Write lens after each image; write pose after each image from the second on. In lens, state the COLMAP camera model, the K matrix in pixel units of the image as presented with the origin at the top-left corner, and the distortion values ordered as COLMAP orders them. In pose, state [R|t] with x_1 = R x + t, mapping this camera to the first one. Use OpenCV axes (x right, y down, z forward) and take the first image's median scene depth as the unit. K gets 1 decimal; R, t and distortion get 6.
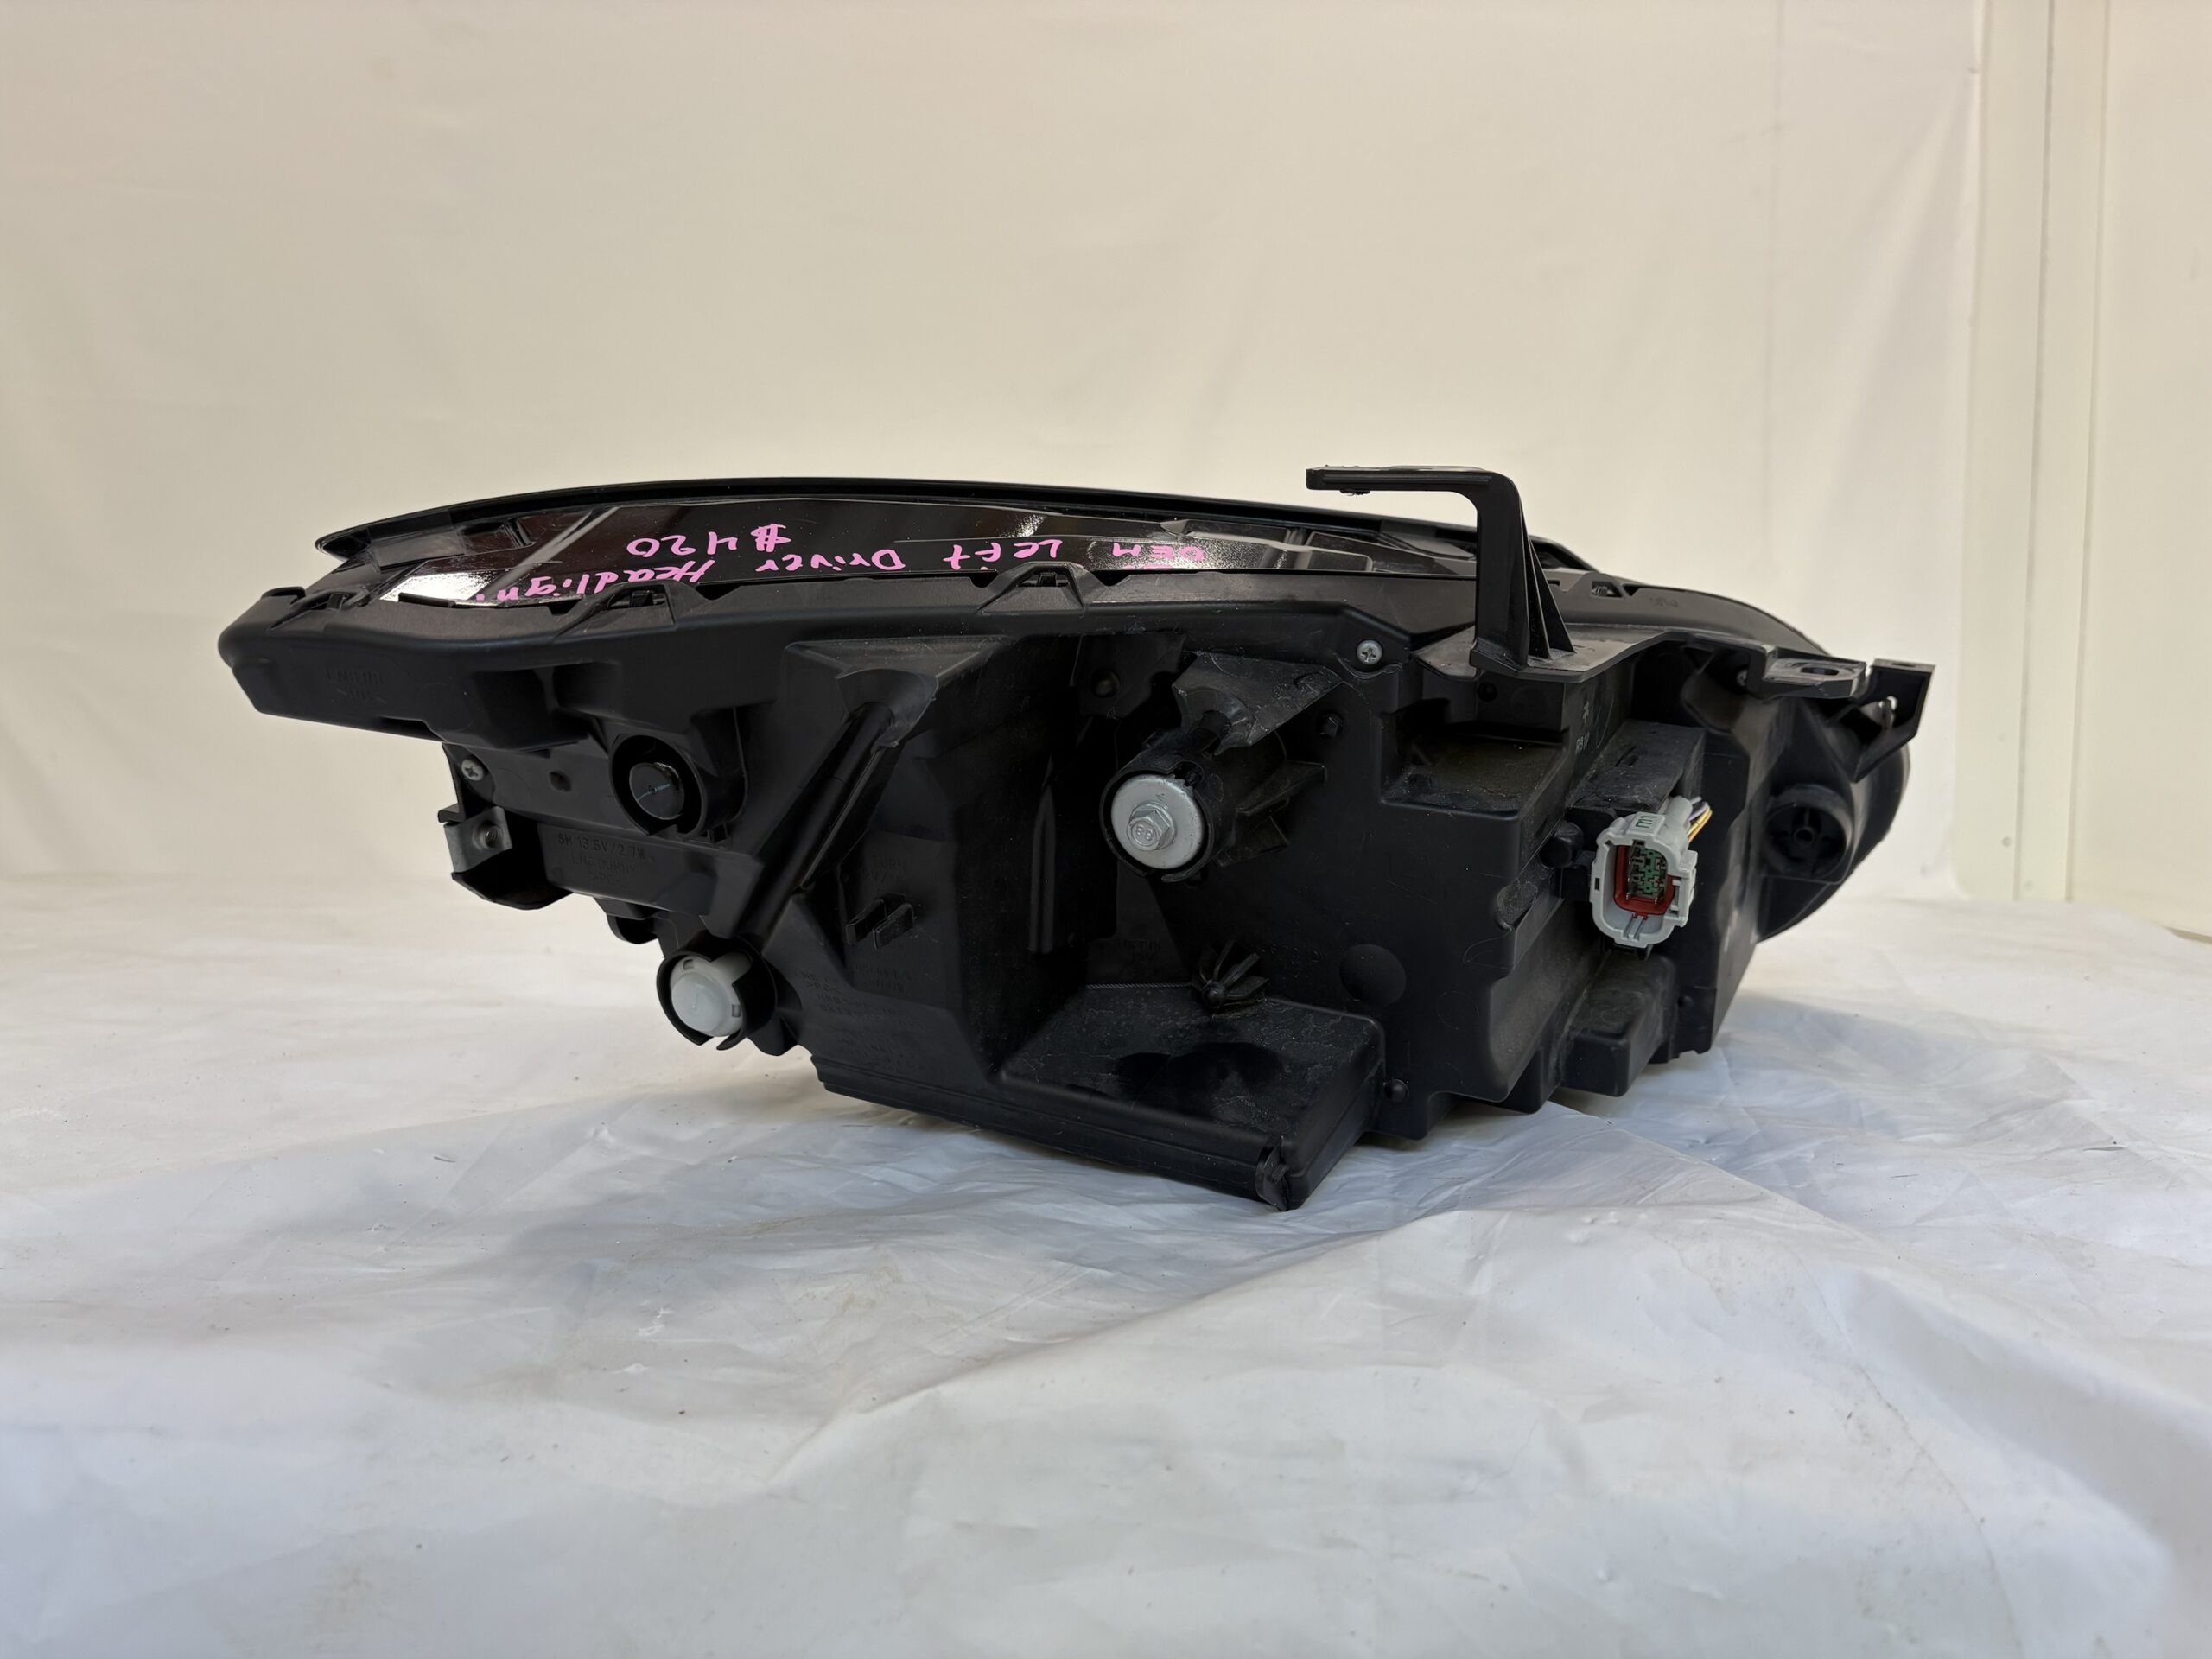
lens RADIAL K [[1777.7, 0, 908.6], [0, 1777.7, 827.5], [0, 0, 1]] dist [0.132576, -0.404349]
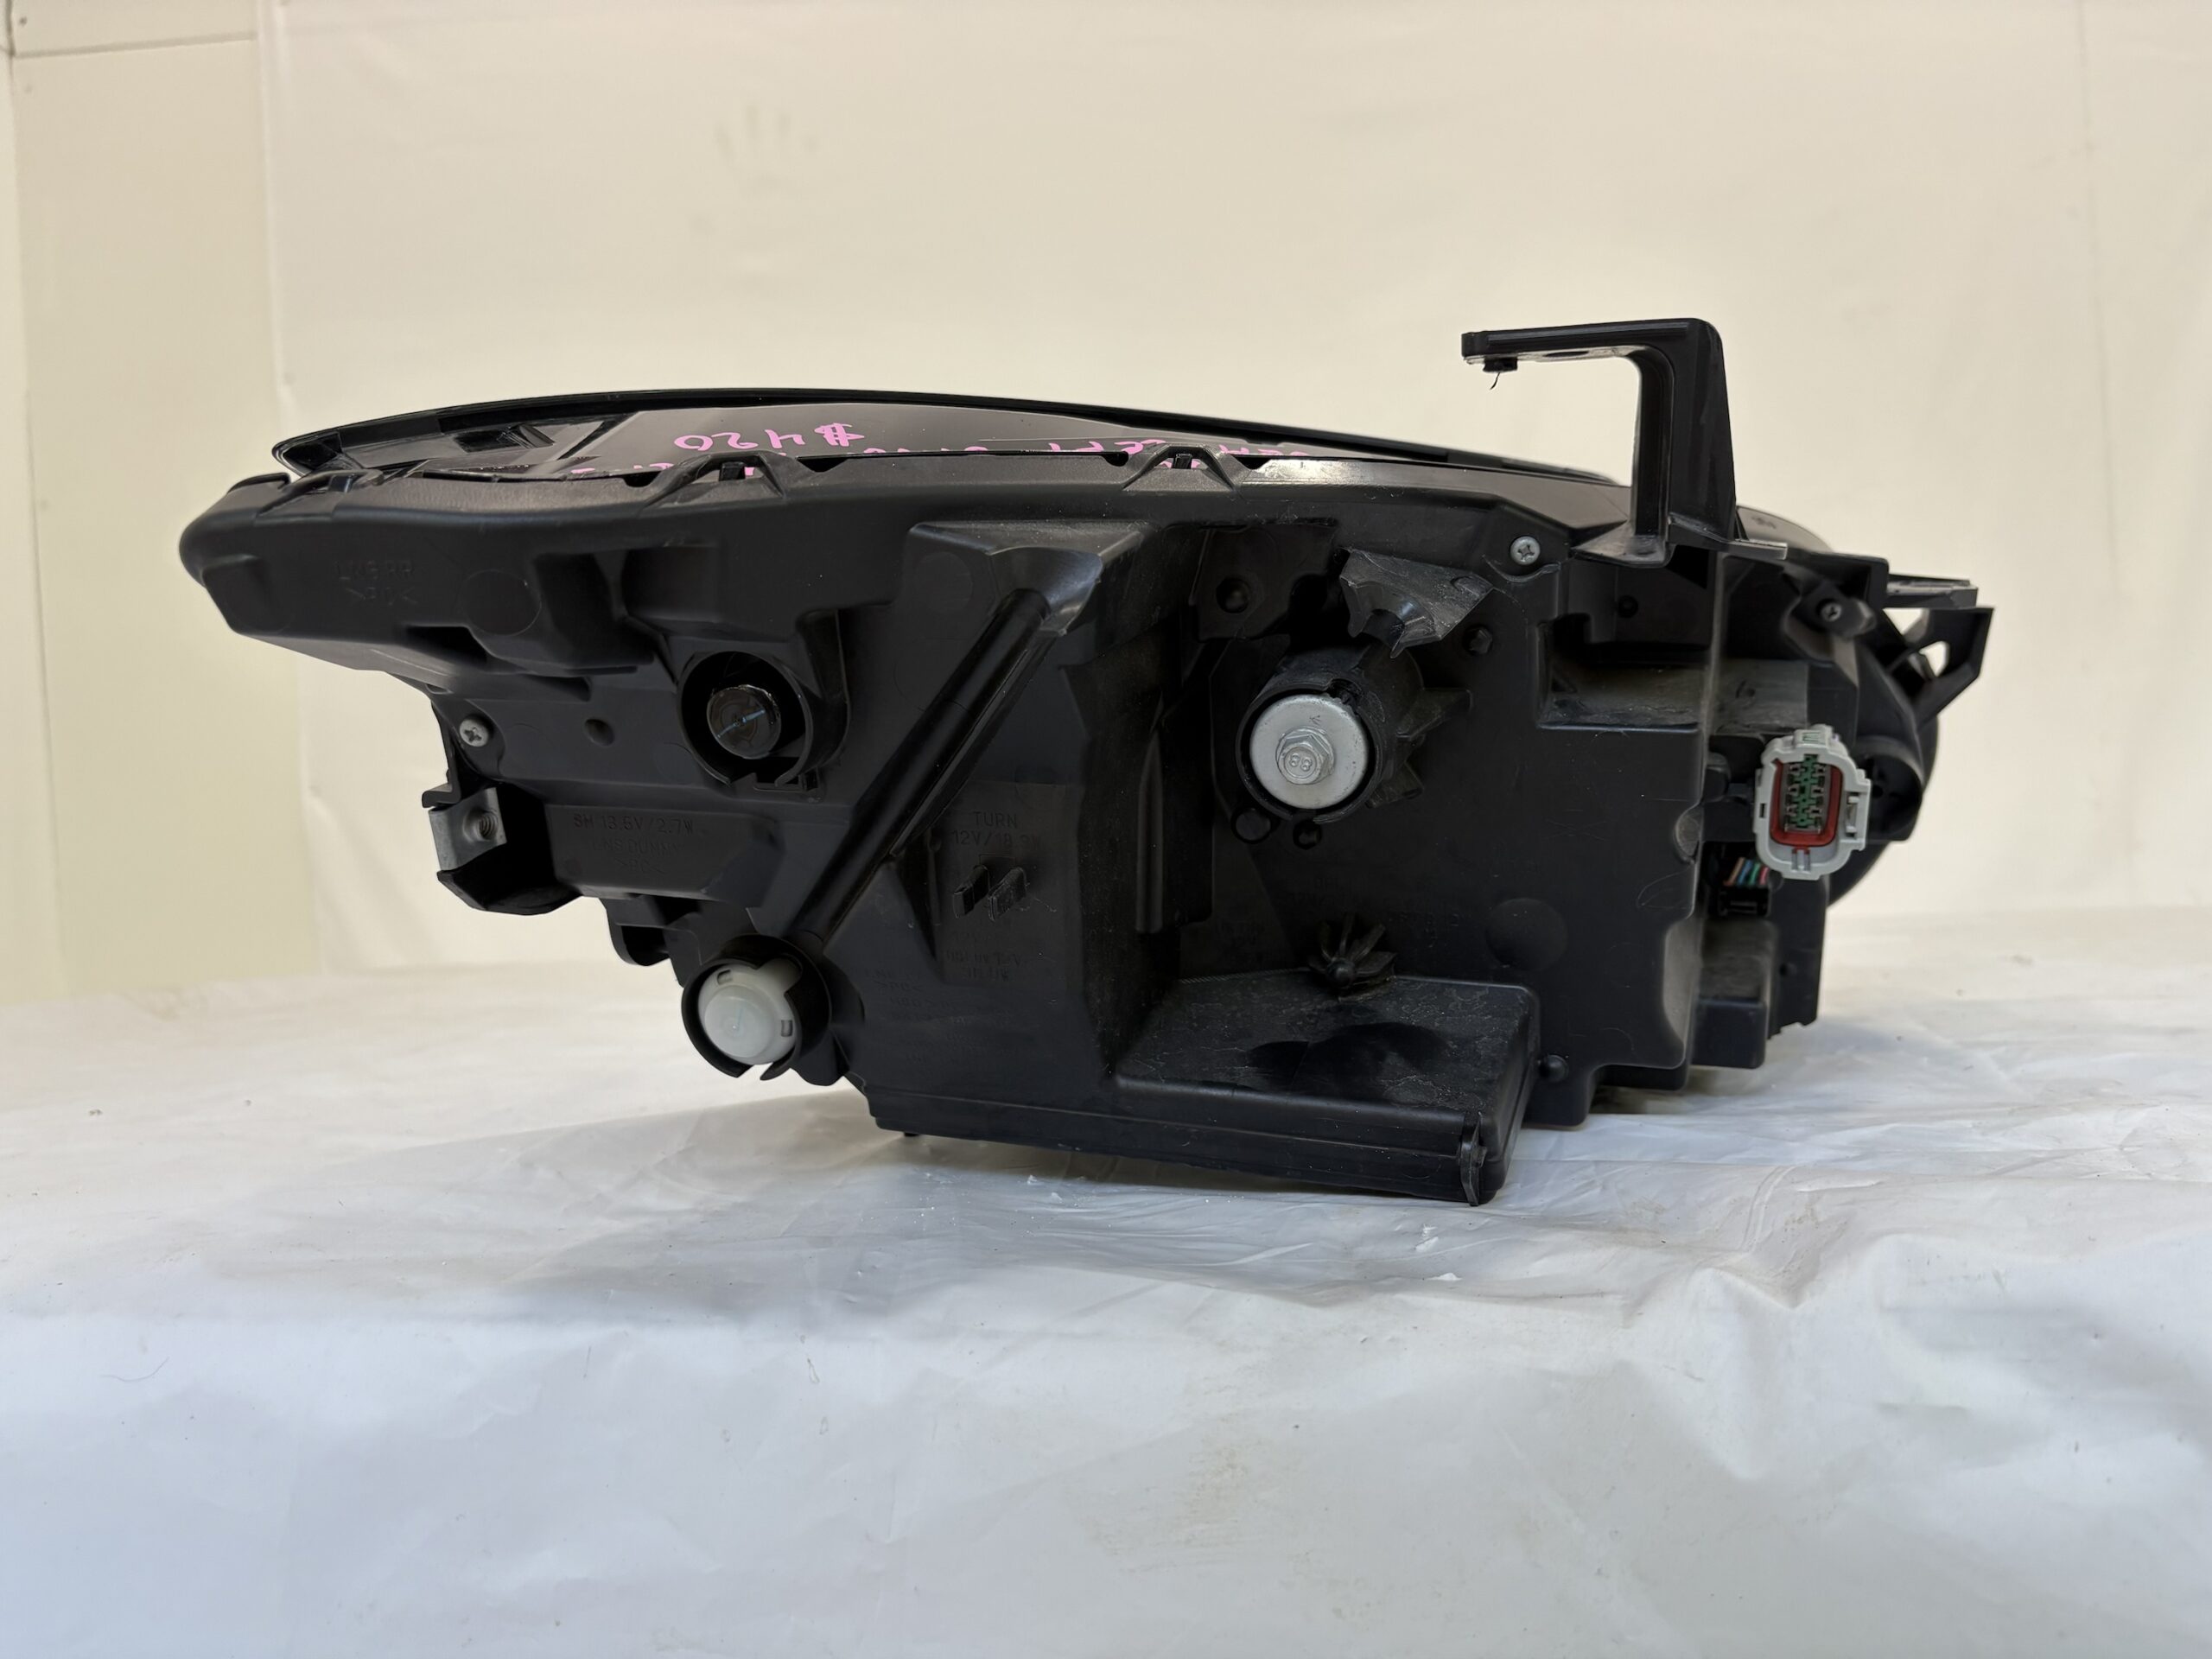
lens RADIAL K [[1777.7, 0, 908.6], [0, 1777.7, 827.5], [0, 0, 1]] dist [0.132576, -0.404349]
pose [[0.987750, -0.045499, 0.149263, -0.176857], [0.059279, 0.994248, -0.089206, 0.096431], [-0.144346, 0.096962, 0.984765, 0.184900]]
